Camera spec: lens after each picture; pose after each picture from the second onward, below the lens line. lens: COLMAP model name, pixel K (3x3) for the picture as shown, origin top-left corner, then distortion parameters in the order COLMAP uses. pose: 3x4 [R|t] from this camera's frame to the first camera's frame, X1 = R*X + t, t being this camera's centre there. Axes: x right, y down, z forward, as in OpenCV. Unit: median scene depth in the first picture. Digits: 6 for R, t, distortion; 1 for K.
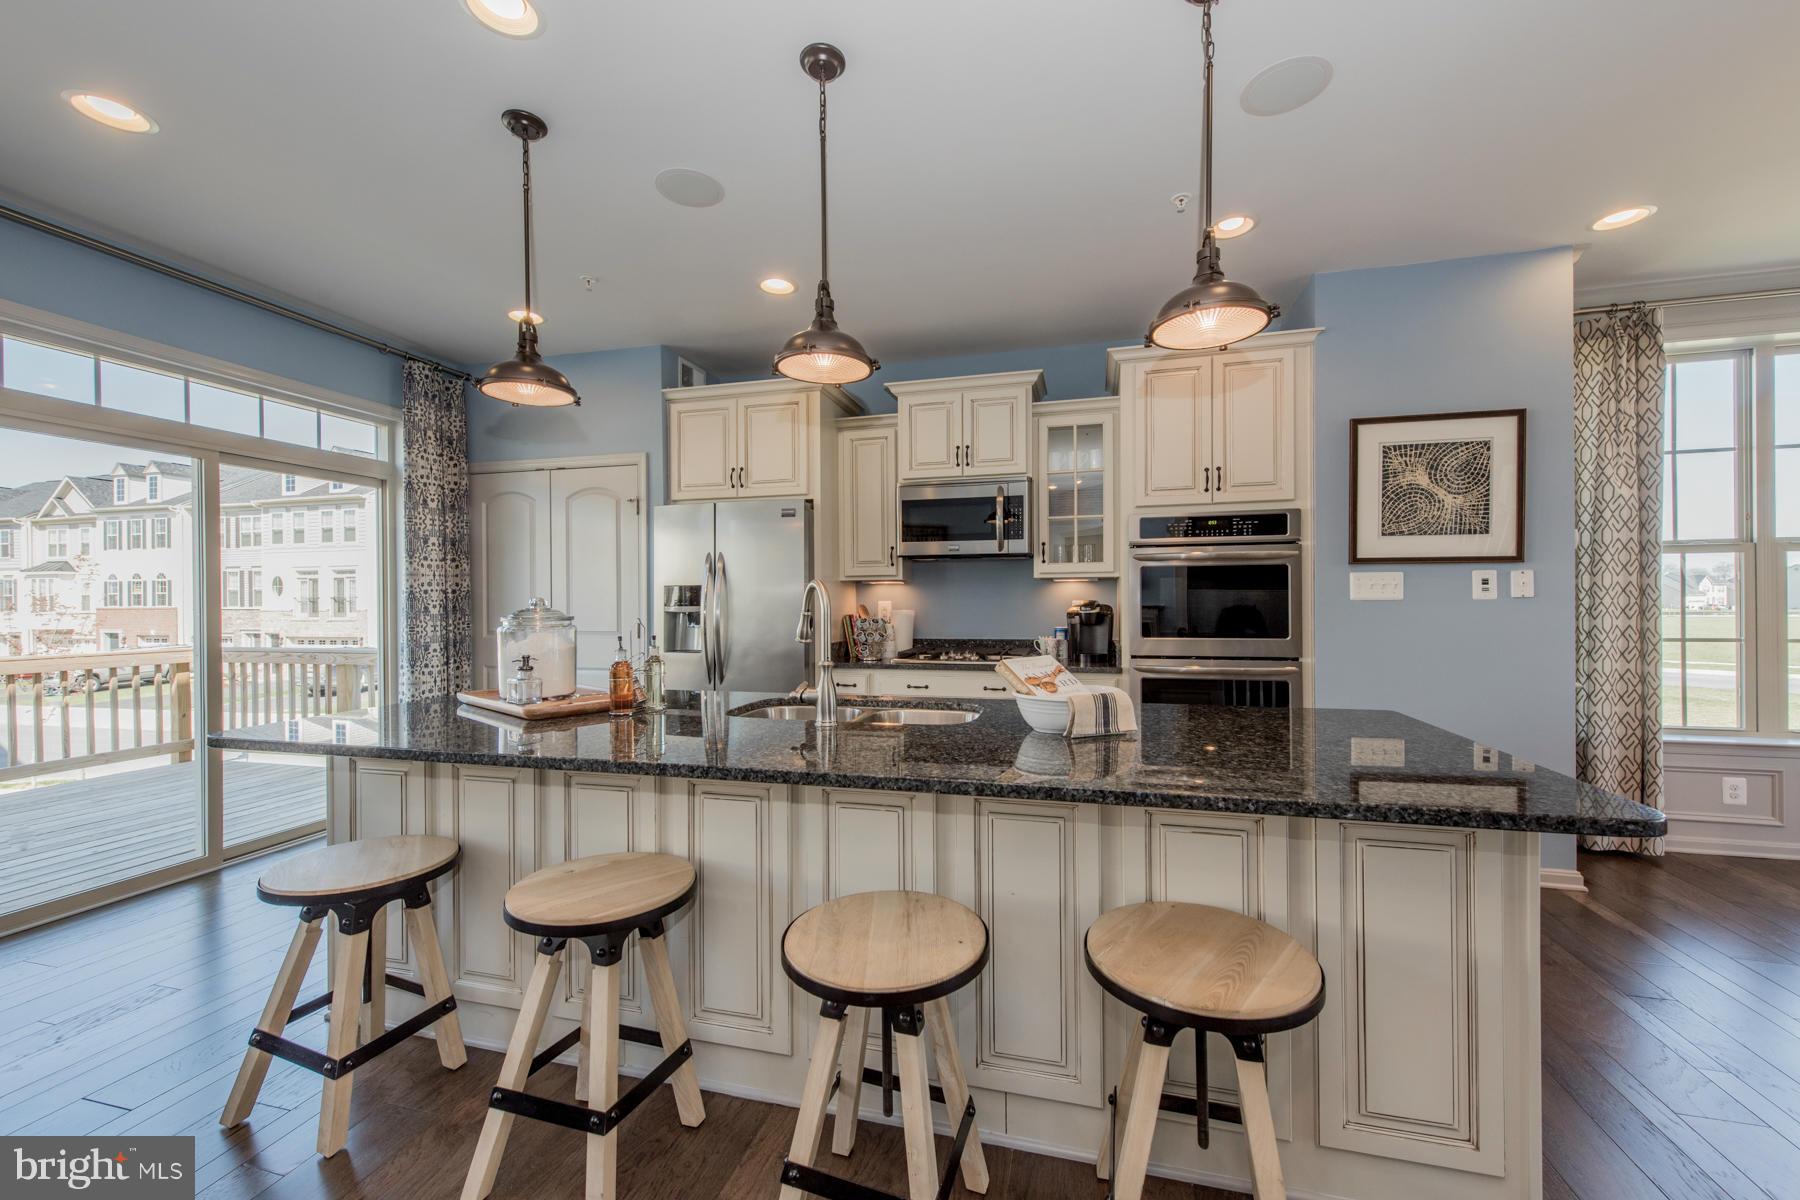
lens RADIAL K [[699.8, 0, 904.1], [0, 699.8, 603.2], [0, 0, 1]] dist [0.010874, -0.002174]
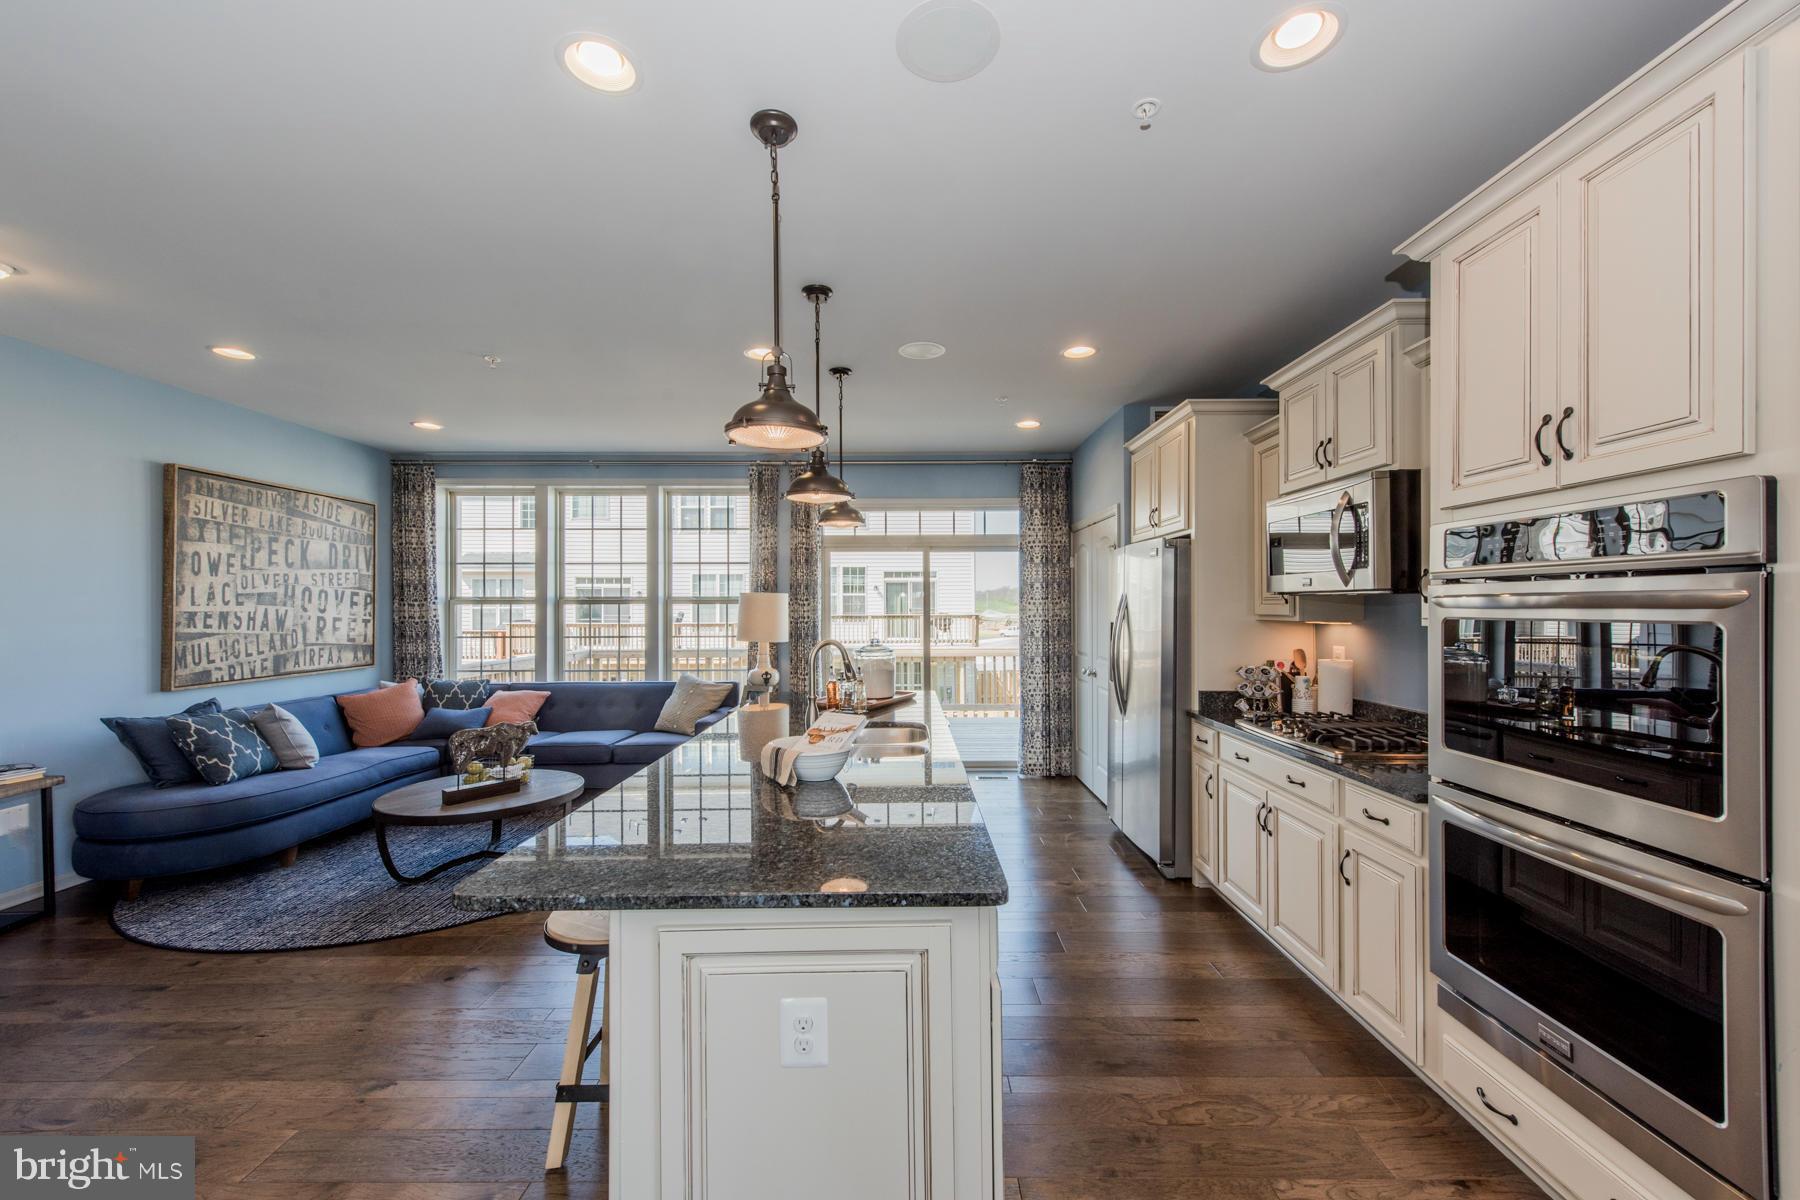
lens RADIAL K [[699.8, 0, 904.1], [0, 699.8, 603.2], [0, 0, 1]] dist [0.010874, -0.002174]
pose [[0.253815, 0.001049, -0.967252, 0.756379], [-0.001731, 0.999998, 0.000630, -0.062953], [0.967251, 0.001515, 0.253816, 0.443349]]
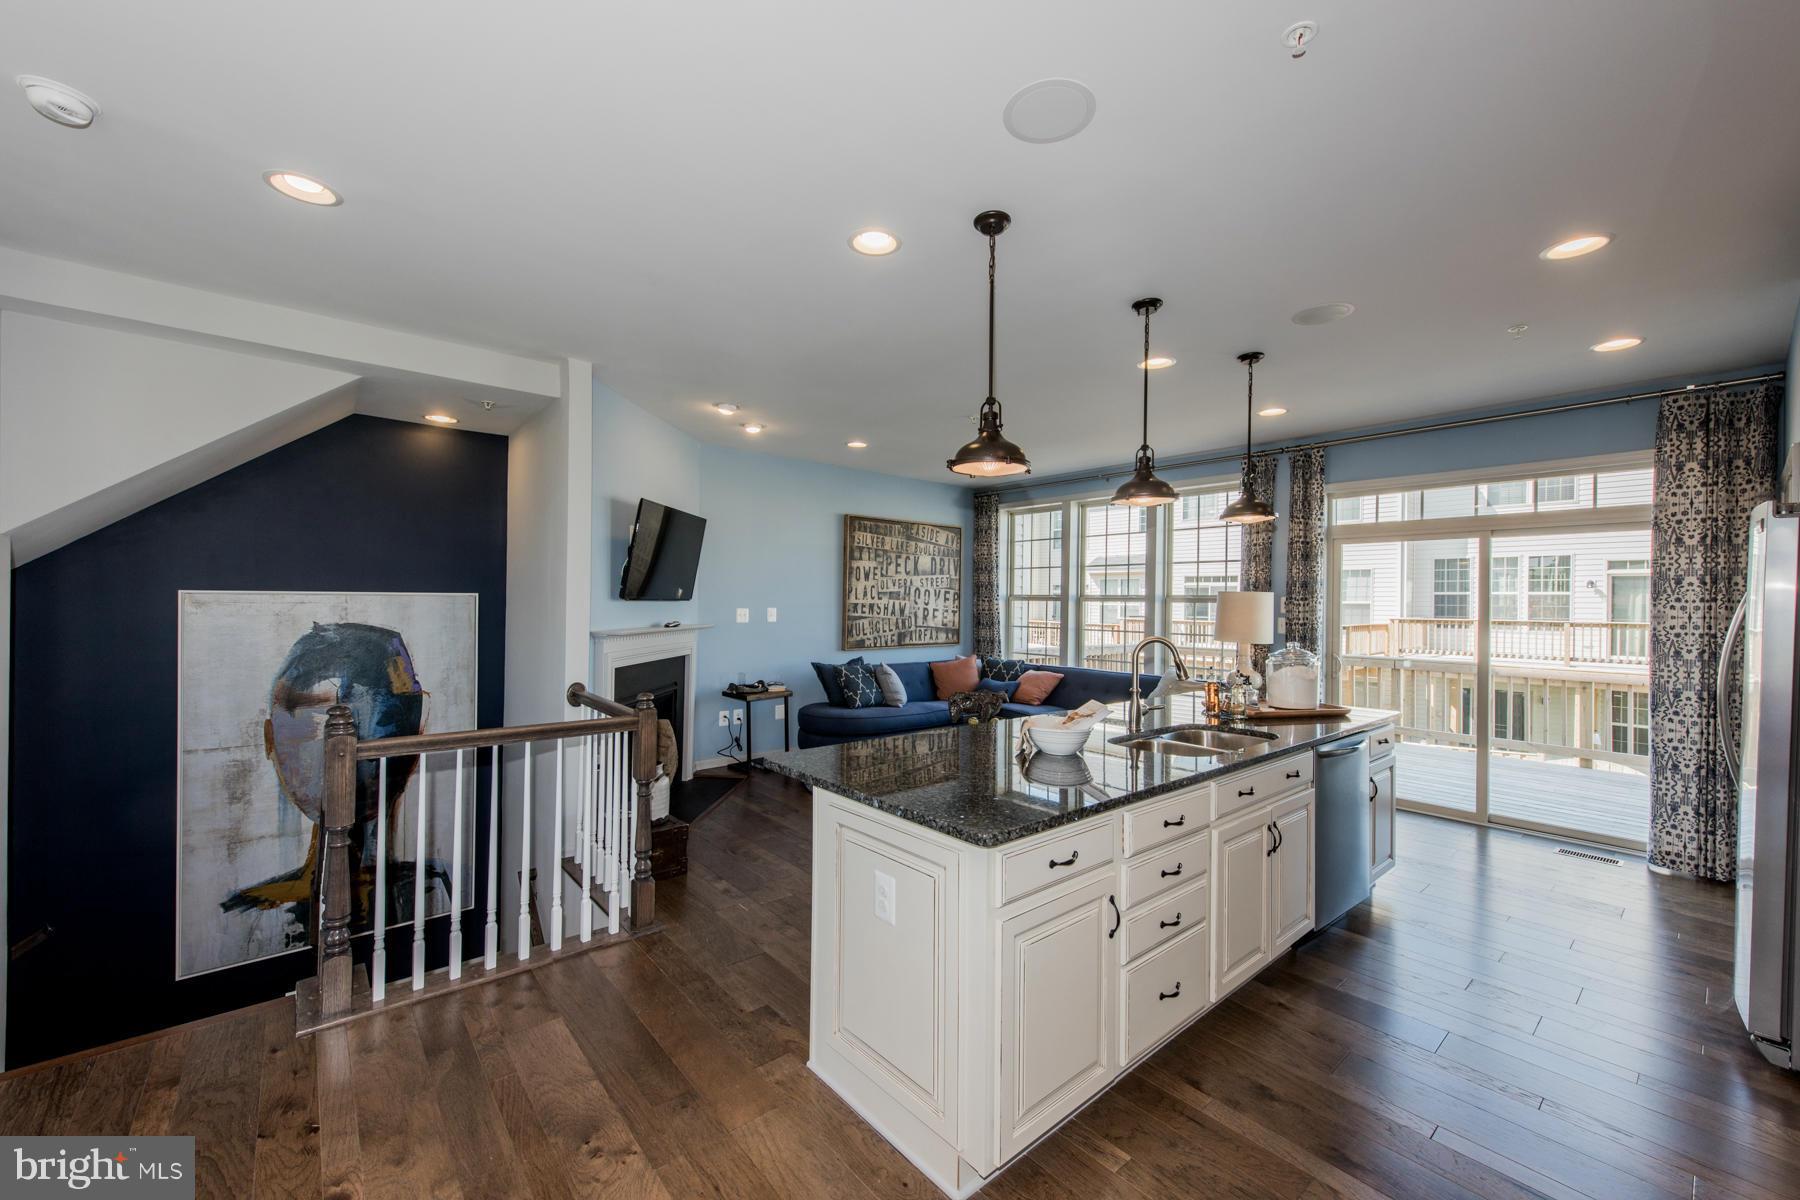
lens RADIAL K [[699.8, 0, 904.1], [0, 699.8, 603.2], [0, 0, 1]] dist [0.010874, -0.002174]
pose [[-0.571064, 0.001053, -0.820905, 0.814223], [-0.011490, 0.999891, 0.009276, -0.065167], [0.820825, 0.014730, -0.570990, 0.803248]]
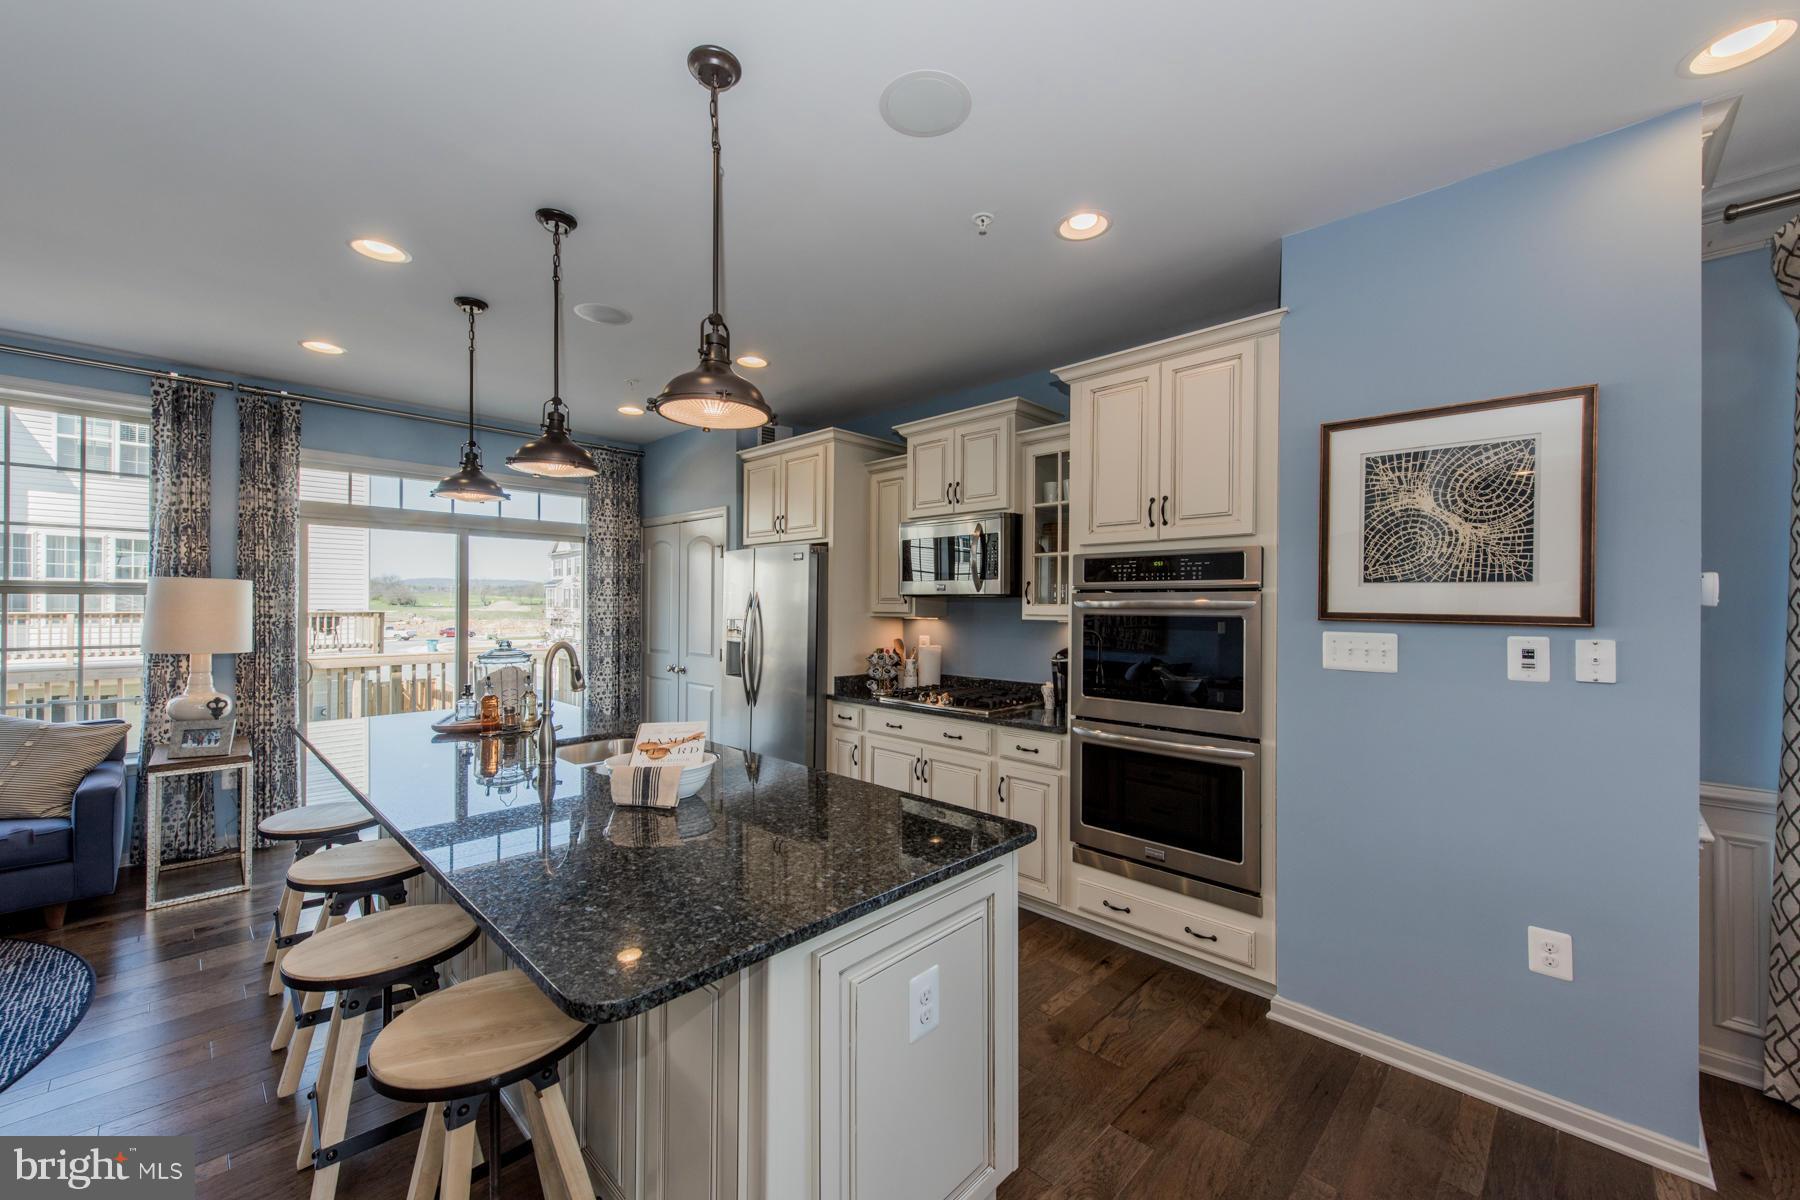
lens RADIAL K [[699.8, 0, 904.1], [0, 699.8, 603.2], [0, 0, 1]] dist [0.010874, -0.002174]
pose [[0.872926, 0.010935, -0.487731, 0.561551], [-0.013480, 0.999908, -0.001709, -0.060772], [0.487667, 0.008067, 0.872992, 0.127803]]
